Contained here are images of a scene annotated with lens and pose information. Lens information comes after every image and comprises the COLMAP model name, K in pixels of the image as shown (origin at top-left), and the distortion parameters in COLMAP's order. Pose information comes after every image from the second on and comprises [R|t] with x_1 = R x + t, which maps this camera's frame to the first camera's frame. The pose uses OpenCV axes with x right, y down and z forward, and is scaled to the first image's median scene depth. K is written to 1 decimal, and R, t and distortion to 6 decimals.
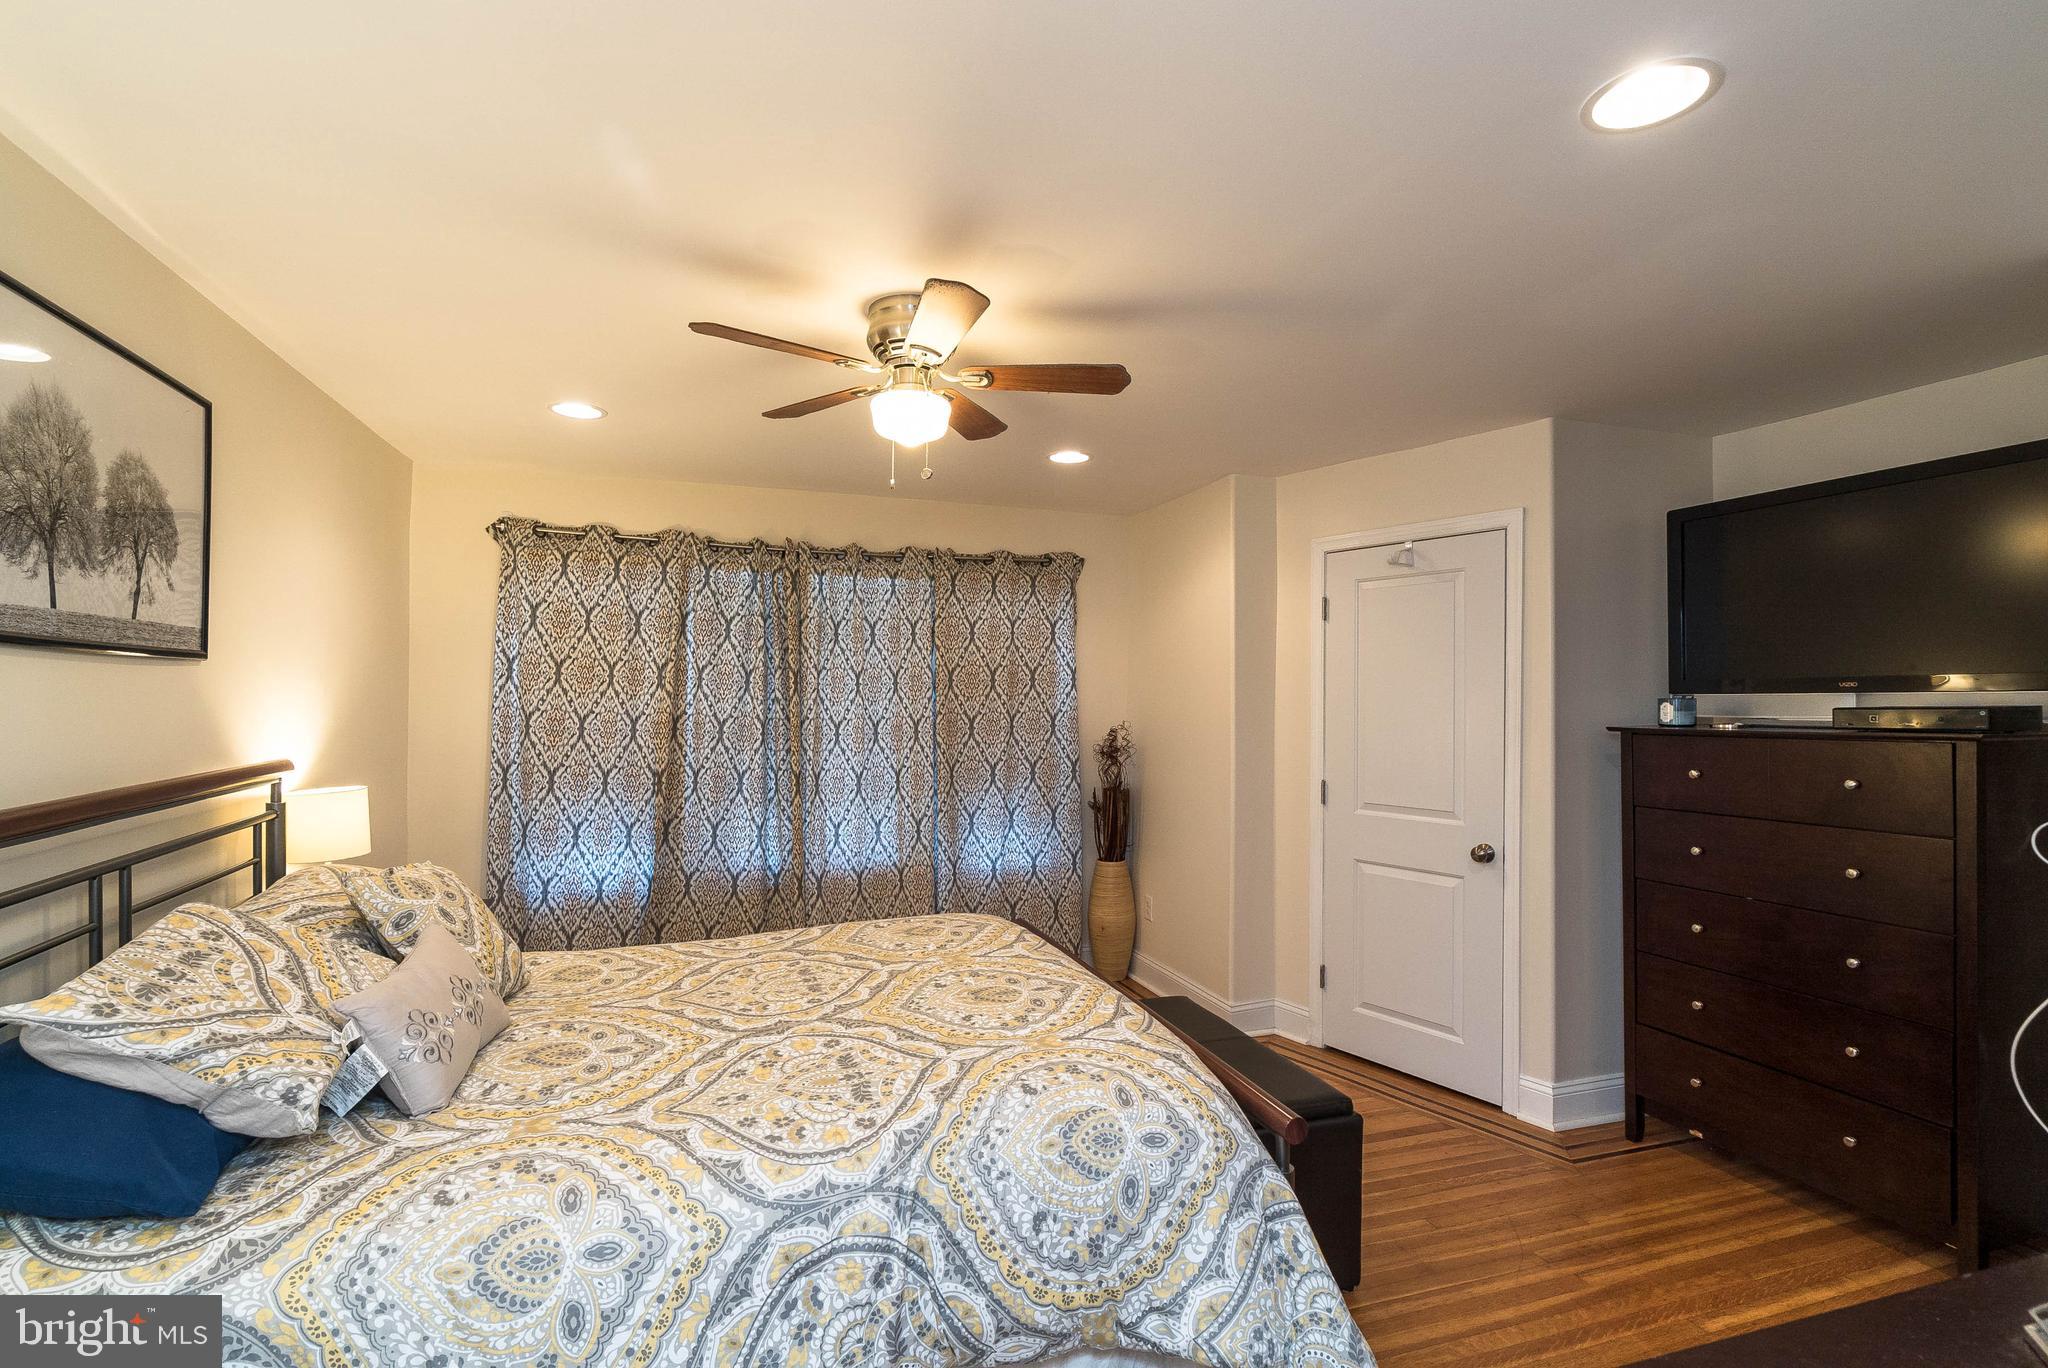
lens RADIAL K [[953.4, 0, 1027.1], [0, 953.4, 691.7], [0, 0, 1]] dist [-0.007217, 0.002877]
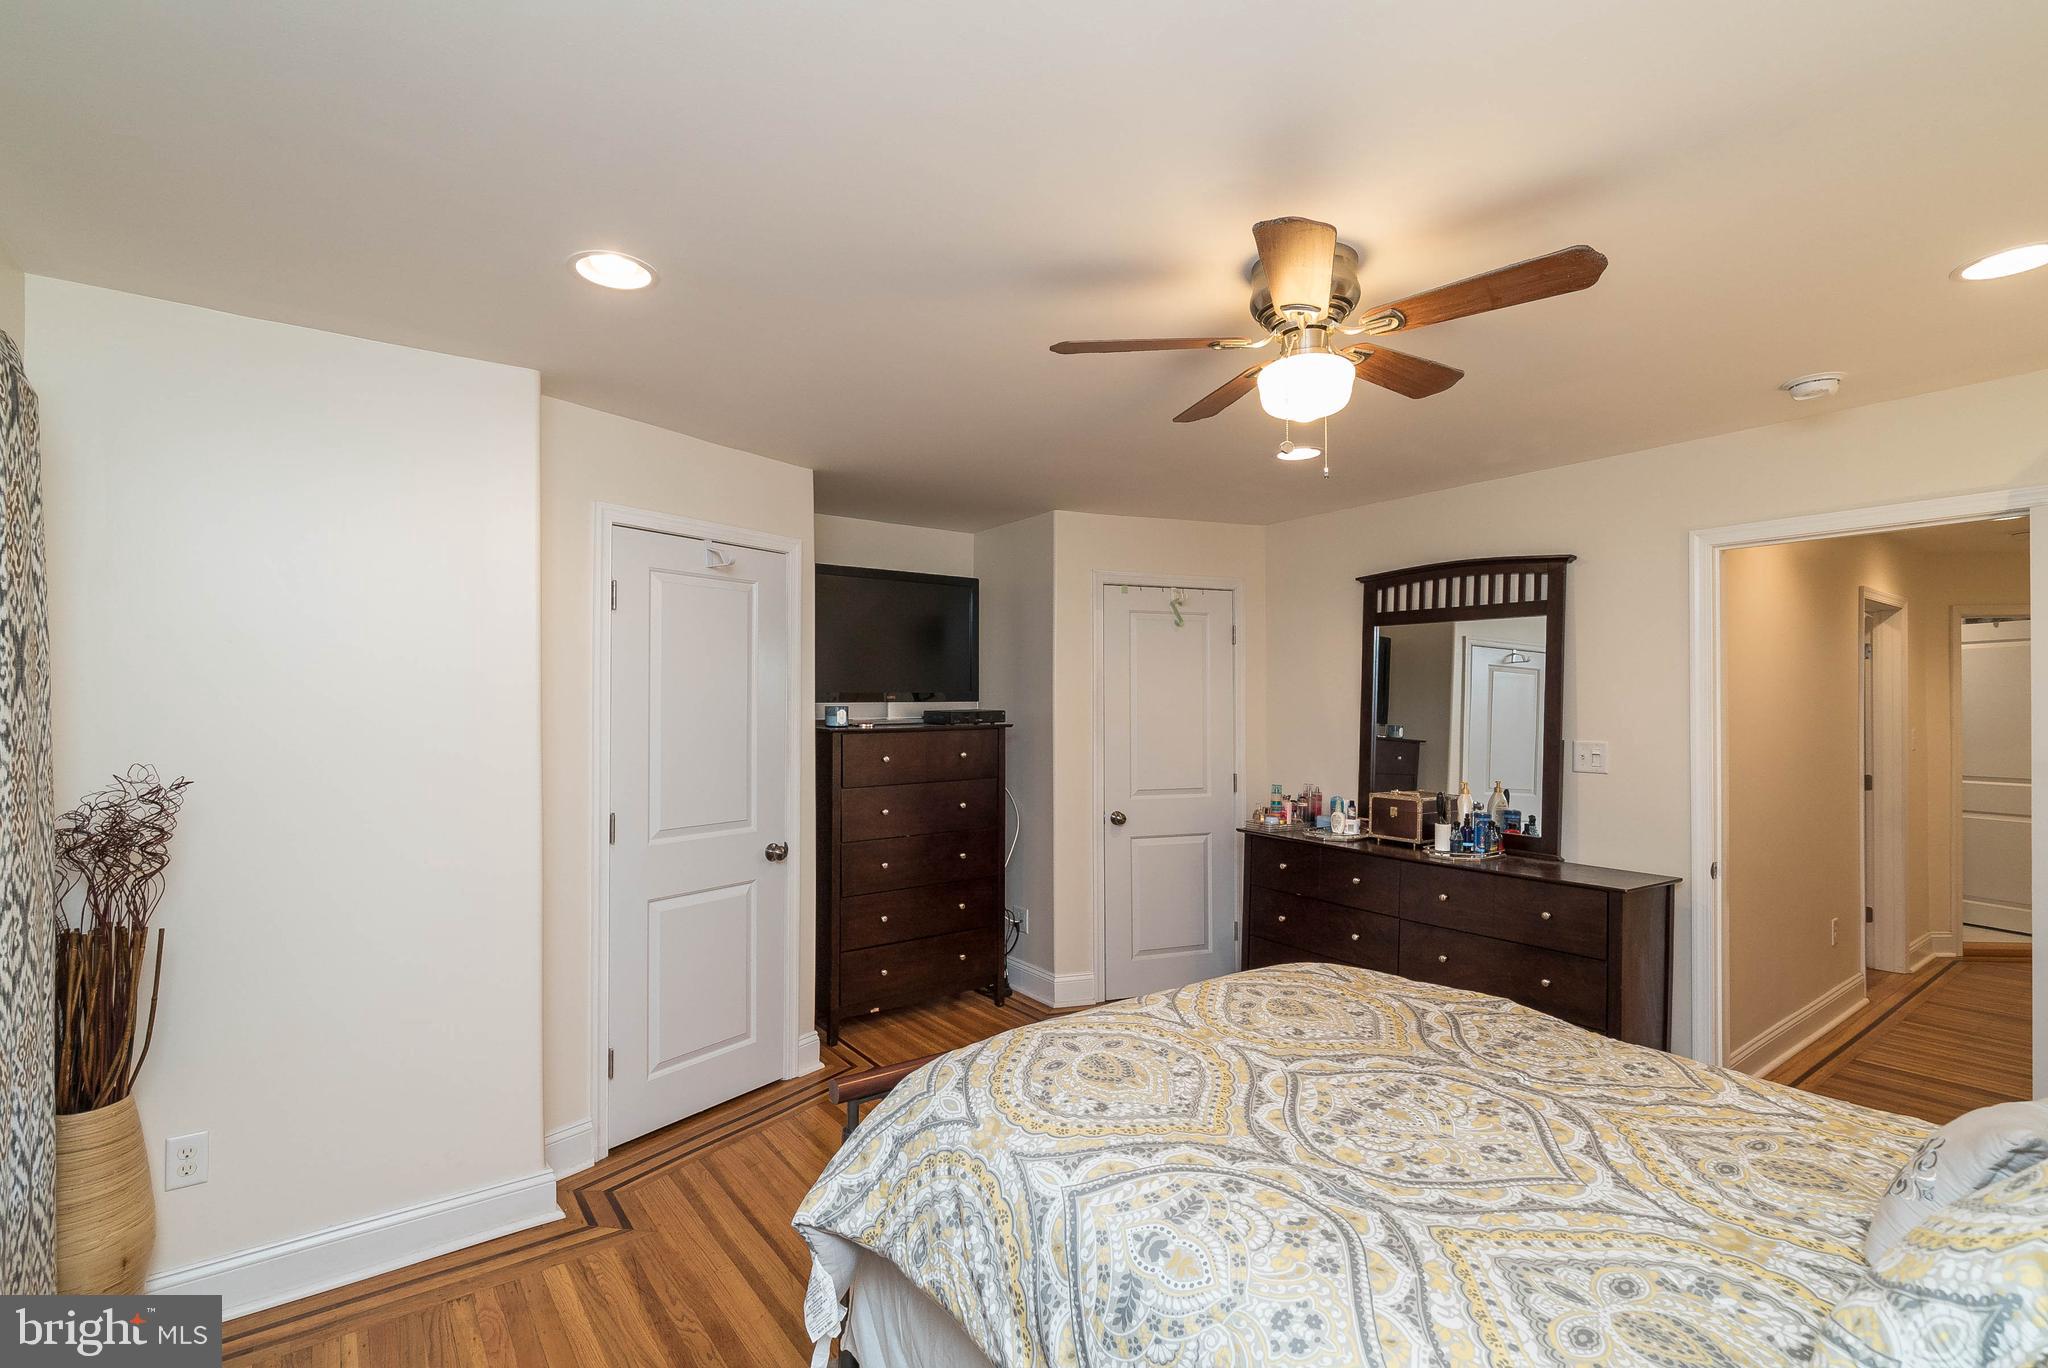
lens RADIAL K [[953.4, 0, 1029.5], [0, 953.4, 698.3], [0, 0, 1]] dist [-0.007217, 0.002877]
pose [[-0.378950, 0.006334, 0.925396, -0.736262], [-0.005830, 0.999940, -0.009231, 0.005804], [-0.925399, -0.008894, -0.378890, 1.321315]]
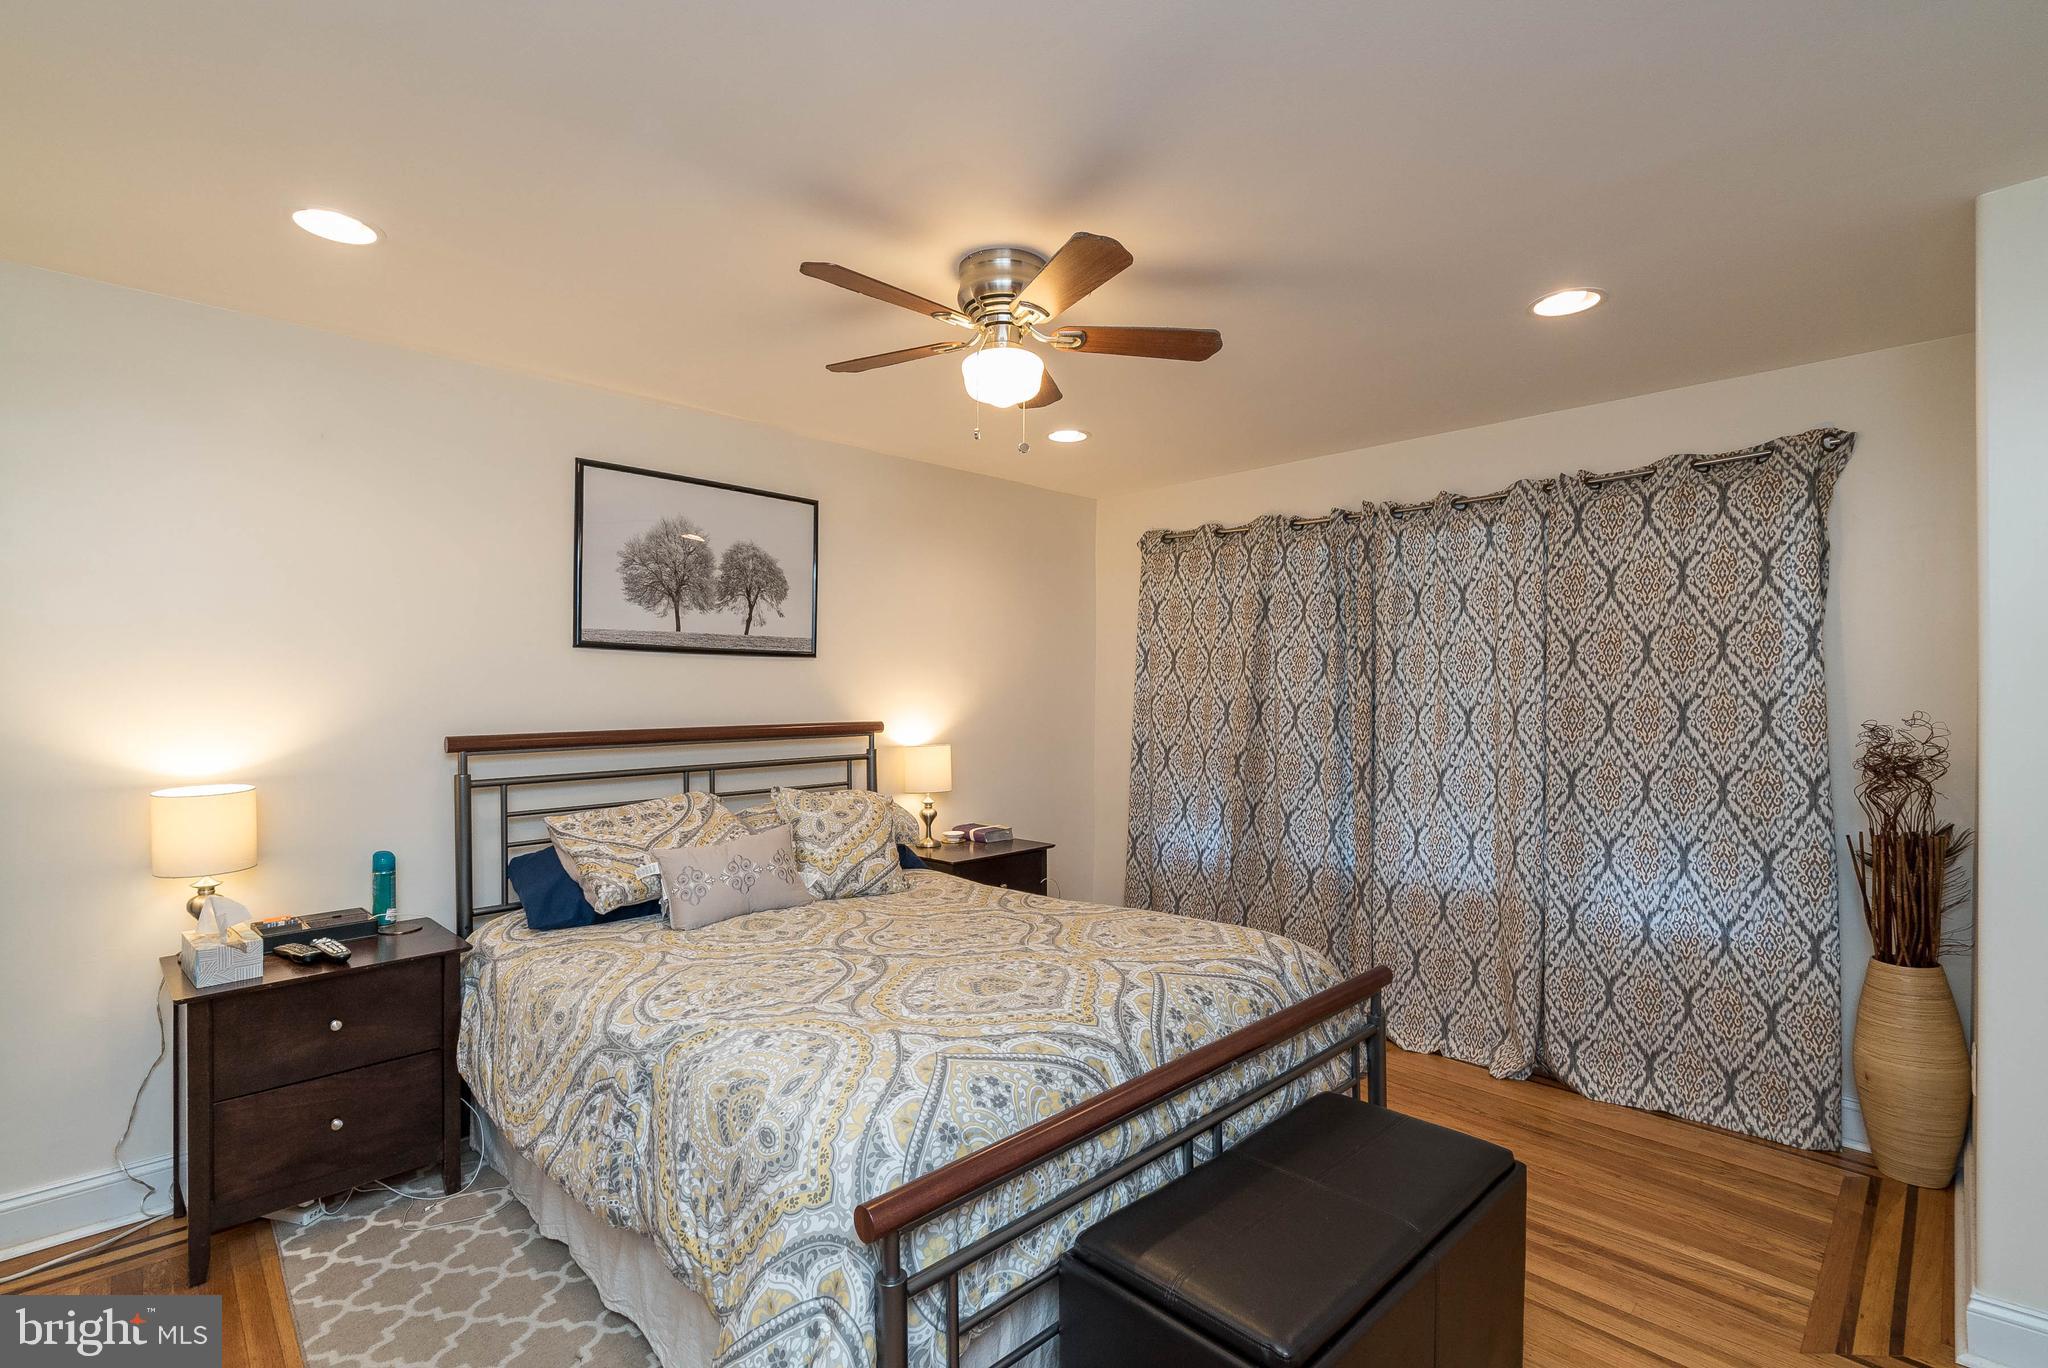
lens RADIAL K [[953.4, 0, 1021.4], [0, 953.4, 690.9], [0, 0, 1]] dist [-0.007217, 0.002877]
pose [[0.421893, -0.011314, -0.906575, 0.788709], [0.005761, 0.999935, -0.009798, 0.043070], [0.906628, -0.001089, 0.421930, 0.624705]]
